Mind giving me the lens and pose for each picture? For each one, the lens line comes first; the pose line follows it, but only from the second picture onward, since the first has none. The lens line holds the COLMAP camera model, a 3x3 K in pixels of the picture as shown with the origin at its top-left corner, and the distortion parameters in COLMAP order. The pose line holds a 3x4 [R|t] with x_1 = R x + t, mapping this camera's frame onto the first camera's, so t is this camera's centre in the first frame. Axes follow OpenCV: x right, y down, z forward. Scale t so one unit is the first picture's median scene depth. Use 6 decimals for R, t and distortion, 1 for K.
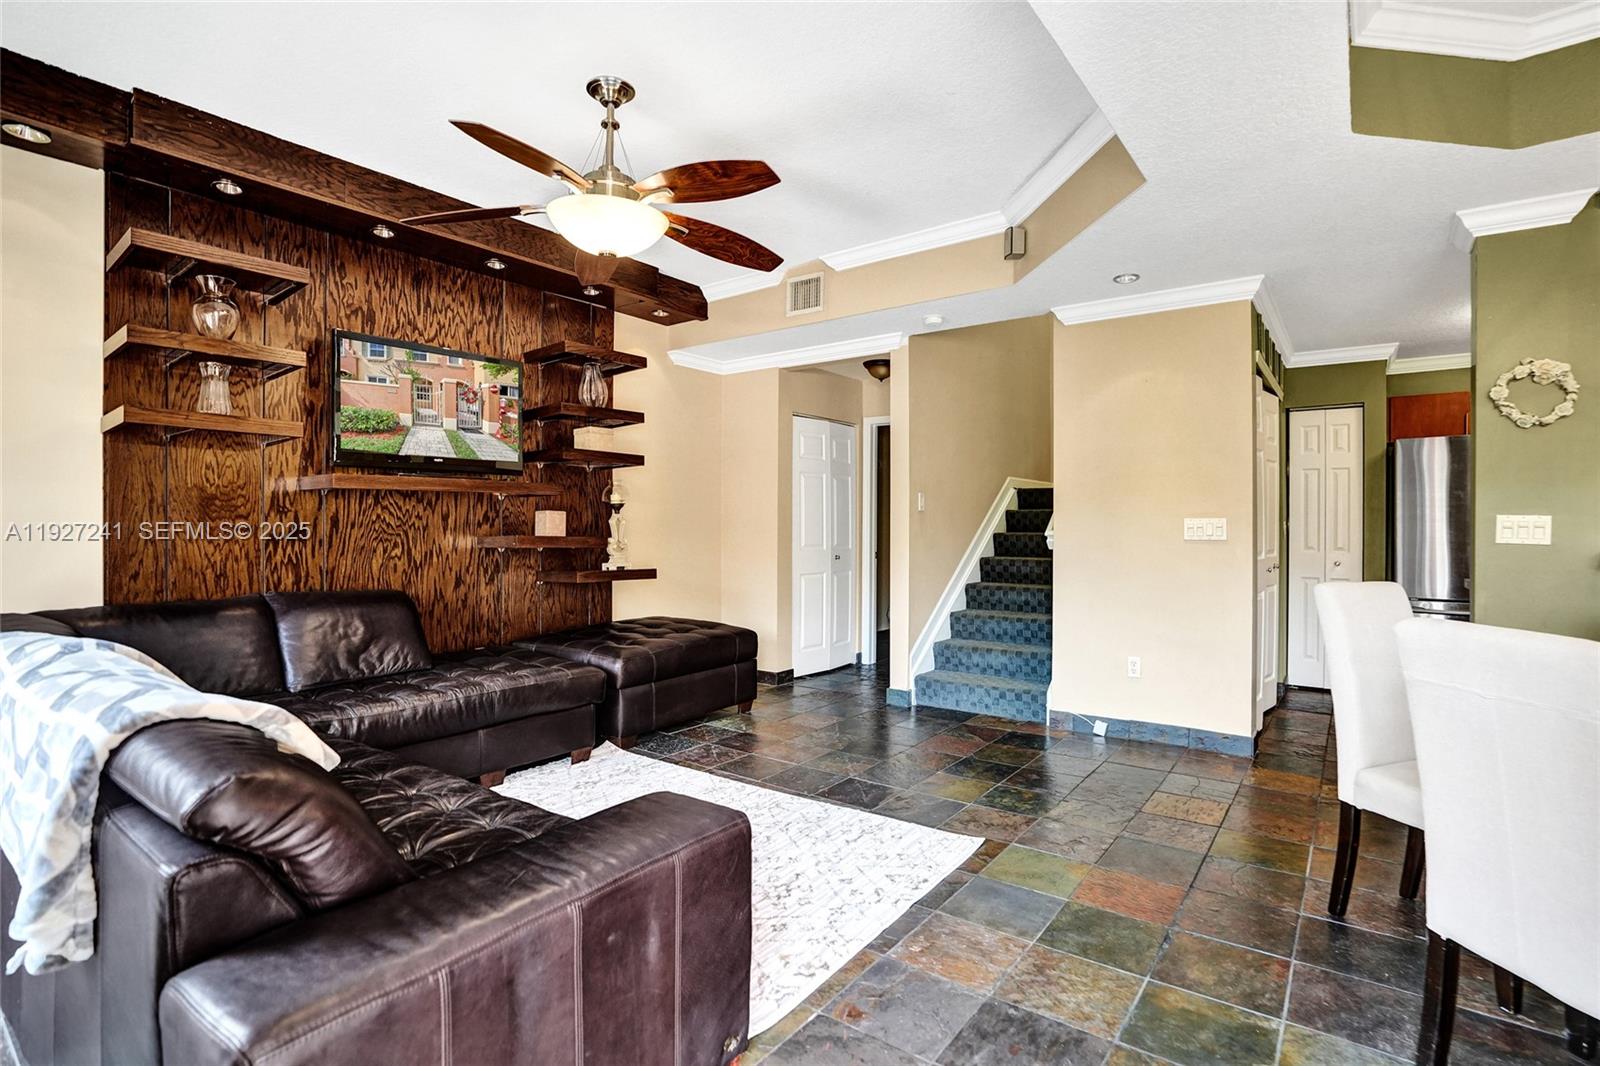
lens RADIAL K [[773.1, 0, 805.3], [0, 773.1, 529.2], [0, 0, 1]] dist [-0.068968, 0.026918]
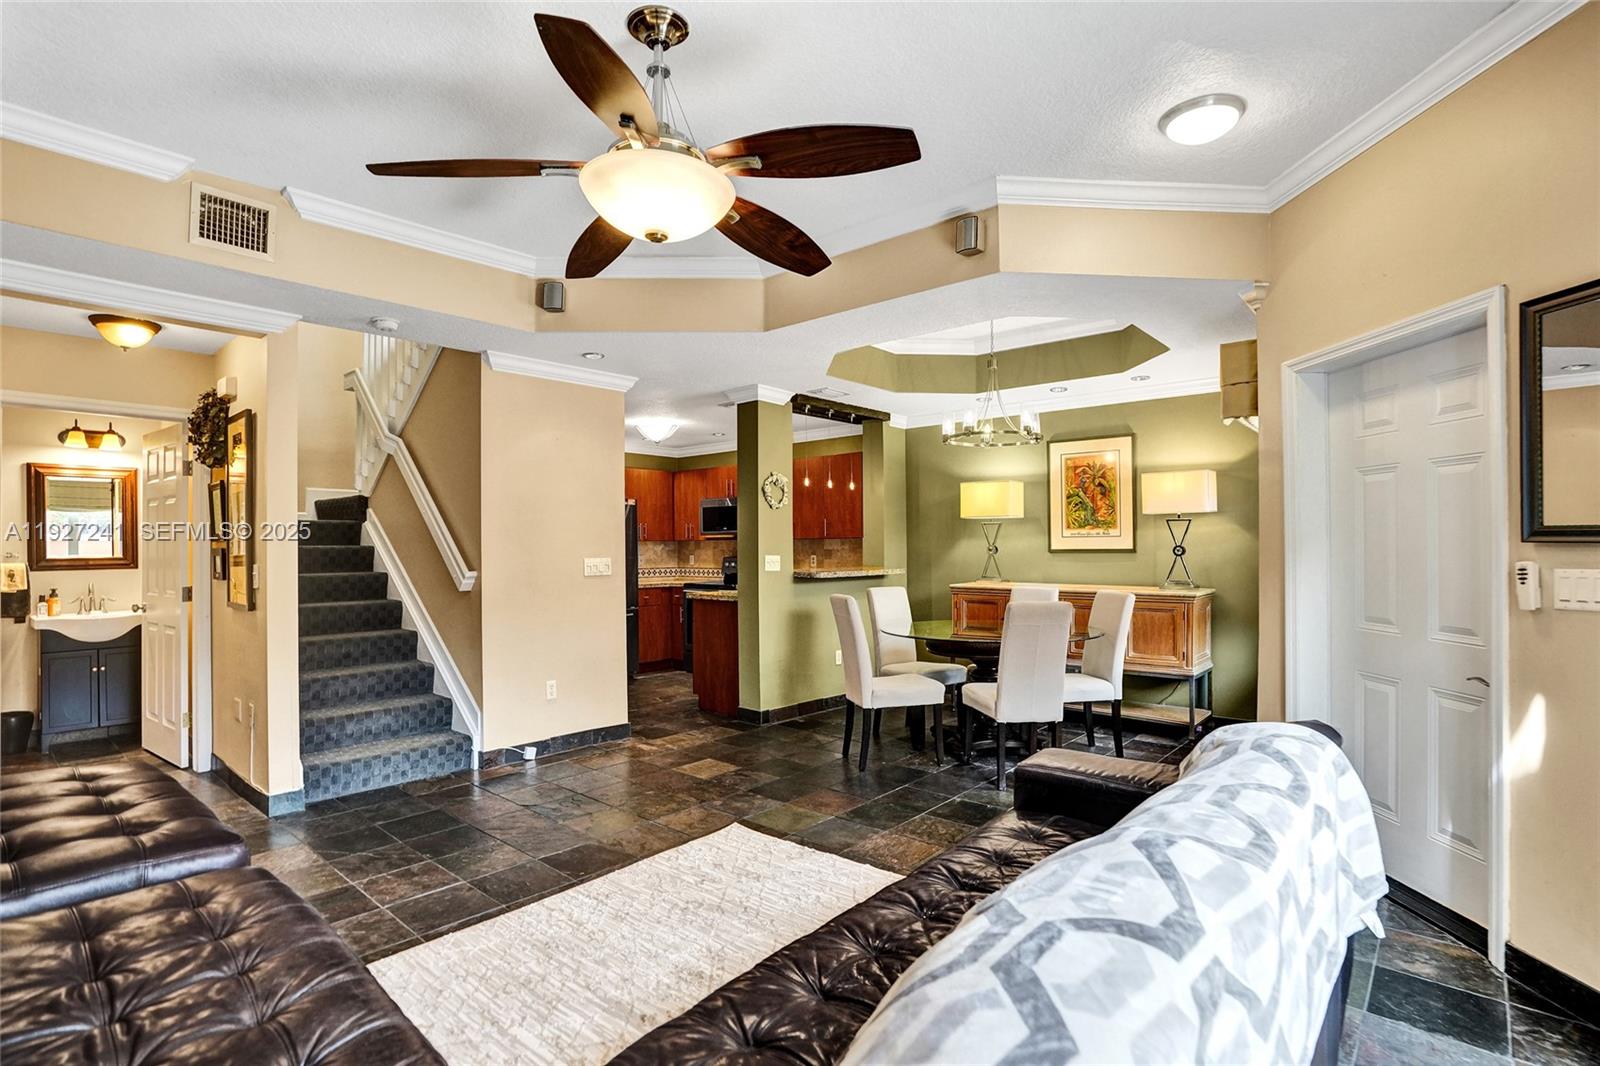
lens RADIAL K [[773.1, 0, 802.4], [0, 773.1, 545.4], [0, 0, 1]] dist [-0.068968, 0.026918]
pose [[0.071749, 0.000929, 0.997422, -0.708583], [0.009416, 0.999954, -0.001609, -0.031076], [-0.997378, 0.009507, 0.071737, 0.561736]]
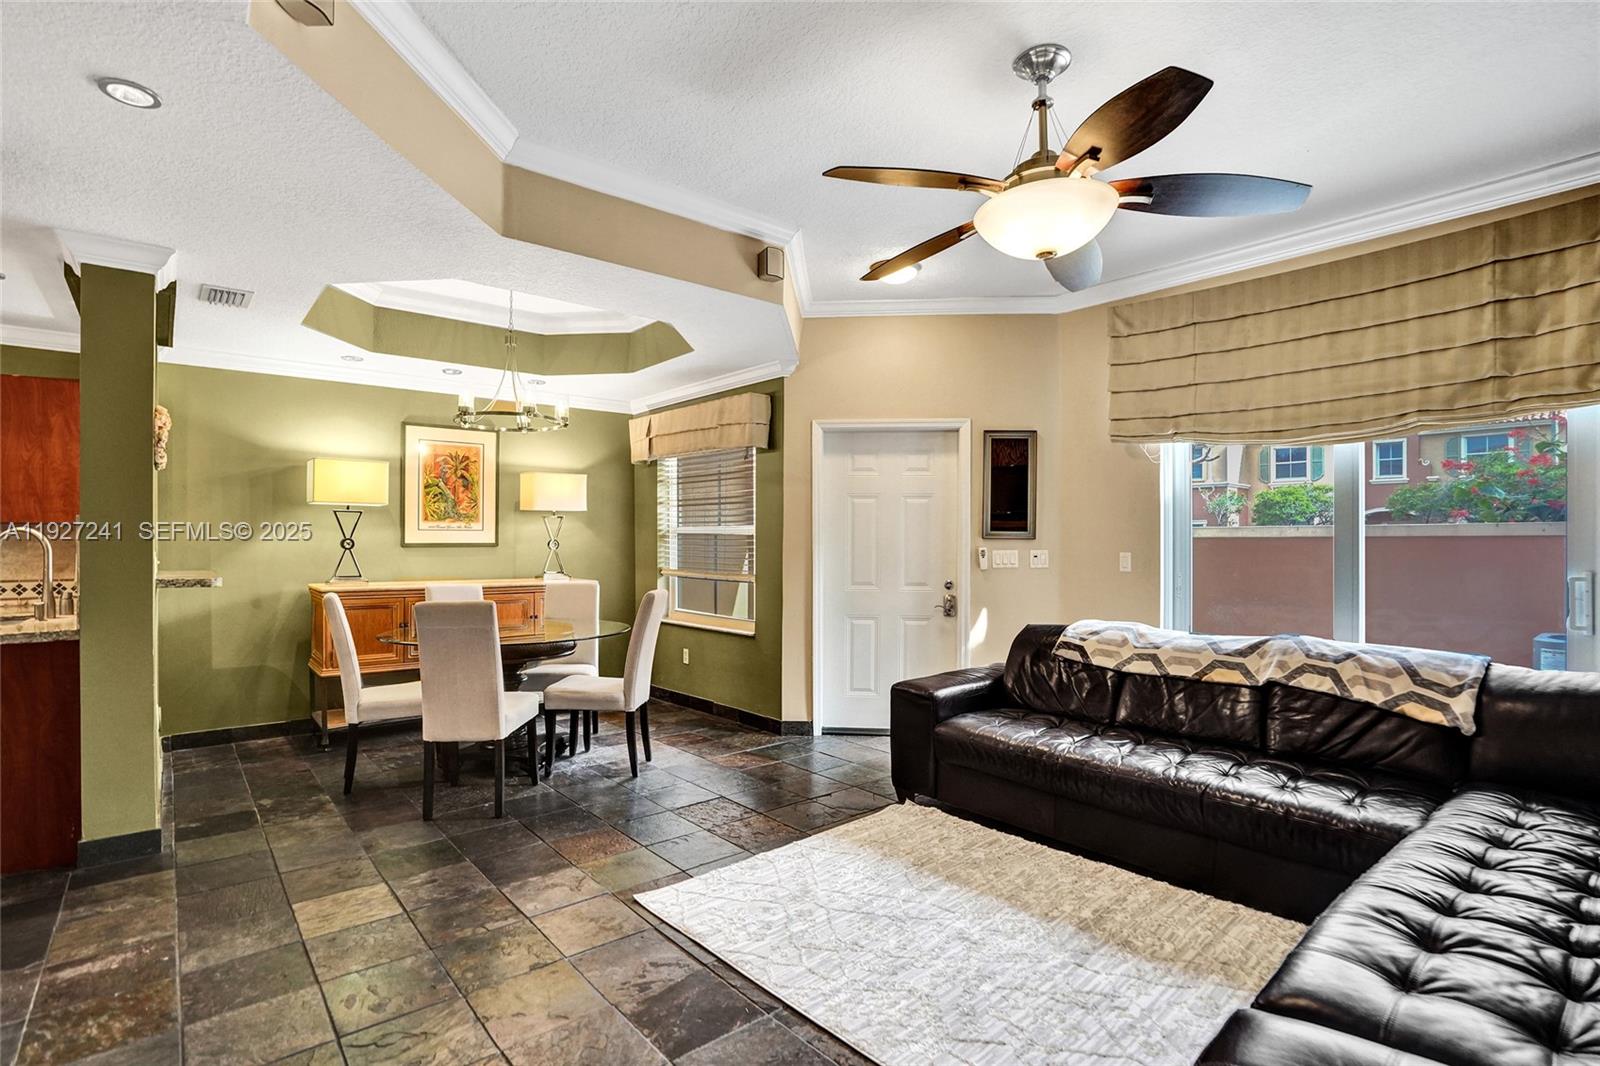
lens RADIAL K [[773.1, 0, 798.1], [0, 773.1, 539.1], [0, 0, 1]] dist [-0.068968, 0.026918]
pose [[-0.973743, -0.000234, 0.227649, -0.136487], [0.000034, 0.999999, 0.001174, -0.030253], [-0.227649, 0.001151, -0.973743, 1.333260]]
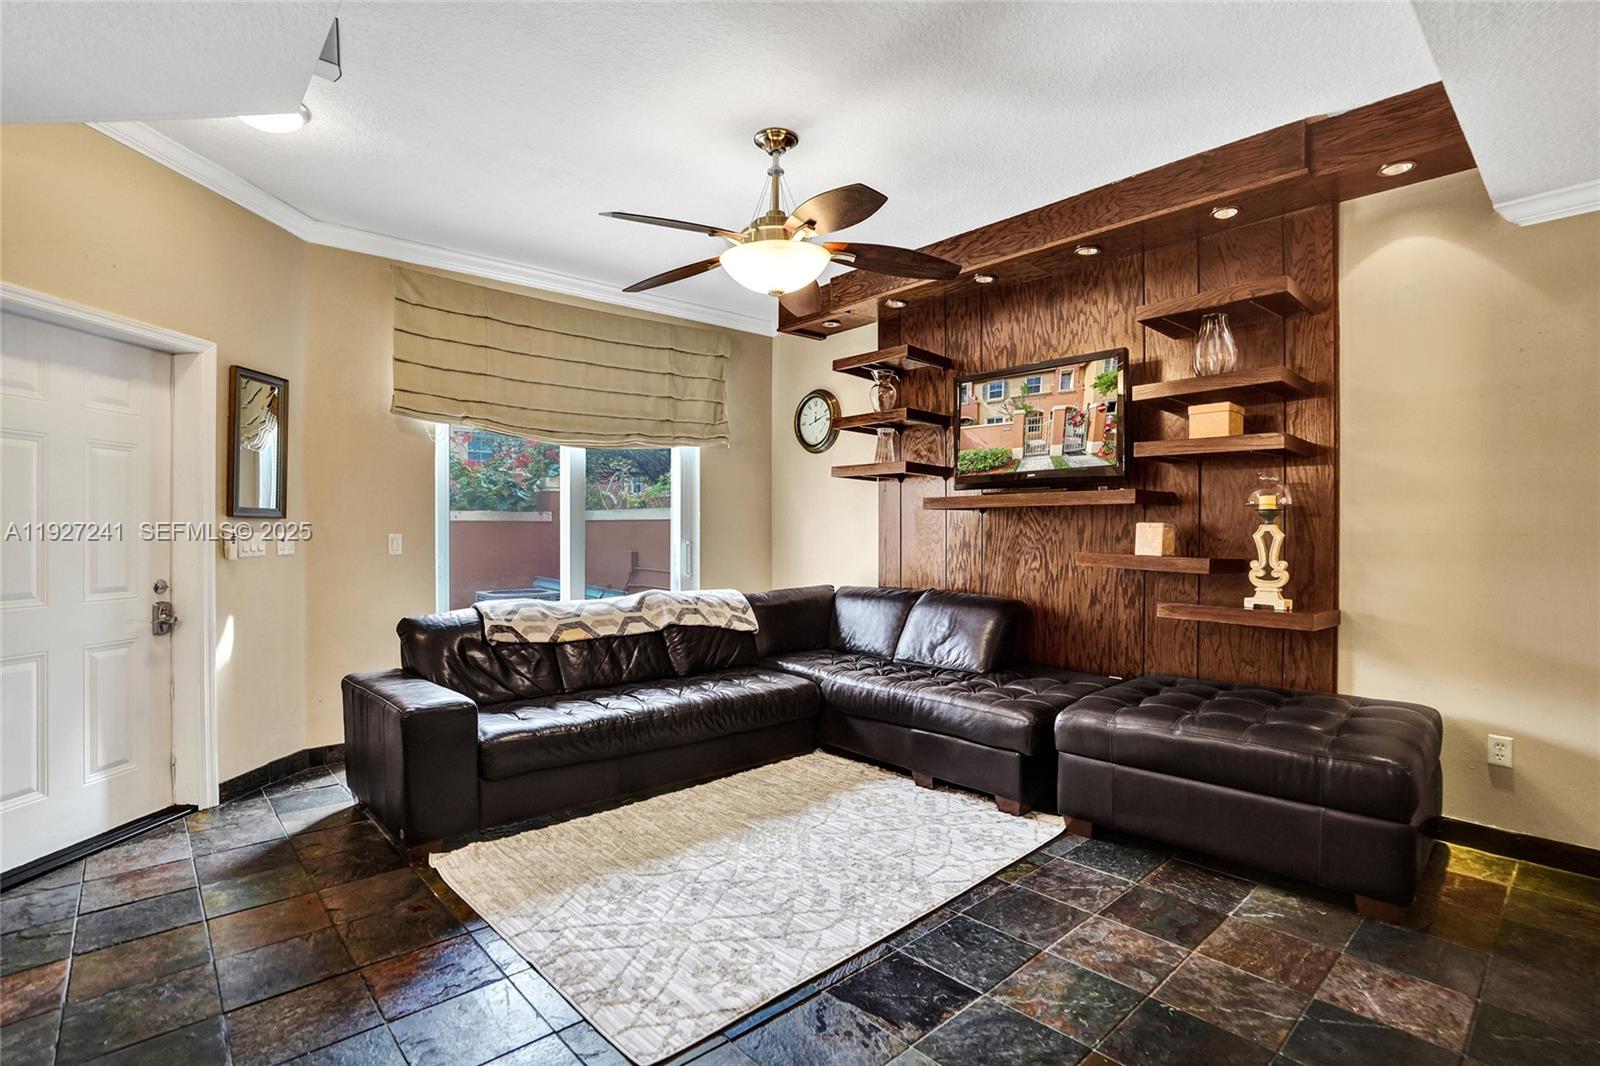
lens RADIAL K [[773.1, 0, 806.8], [0, 773.1, 533.2], [0, 0, 1]] dist [-0.068968, 0.026918]
pose [[-0.186374, 0.003942, -0.982471, 0.563555], [-0.003656, 0.999982, 0.004705, -0.017040], [0.982472, 0.004469, -0.186356, 0.874861]]
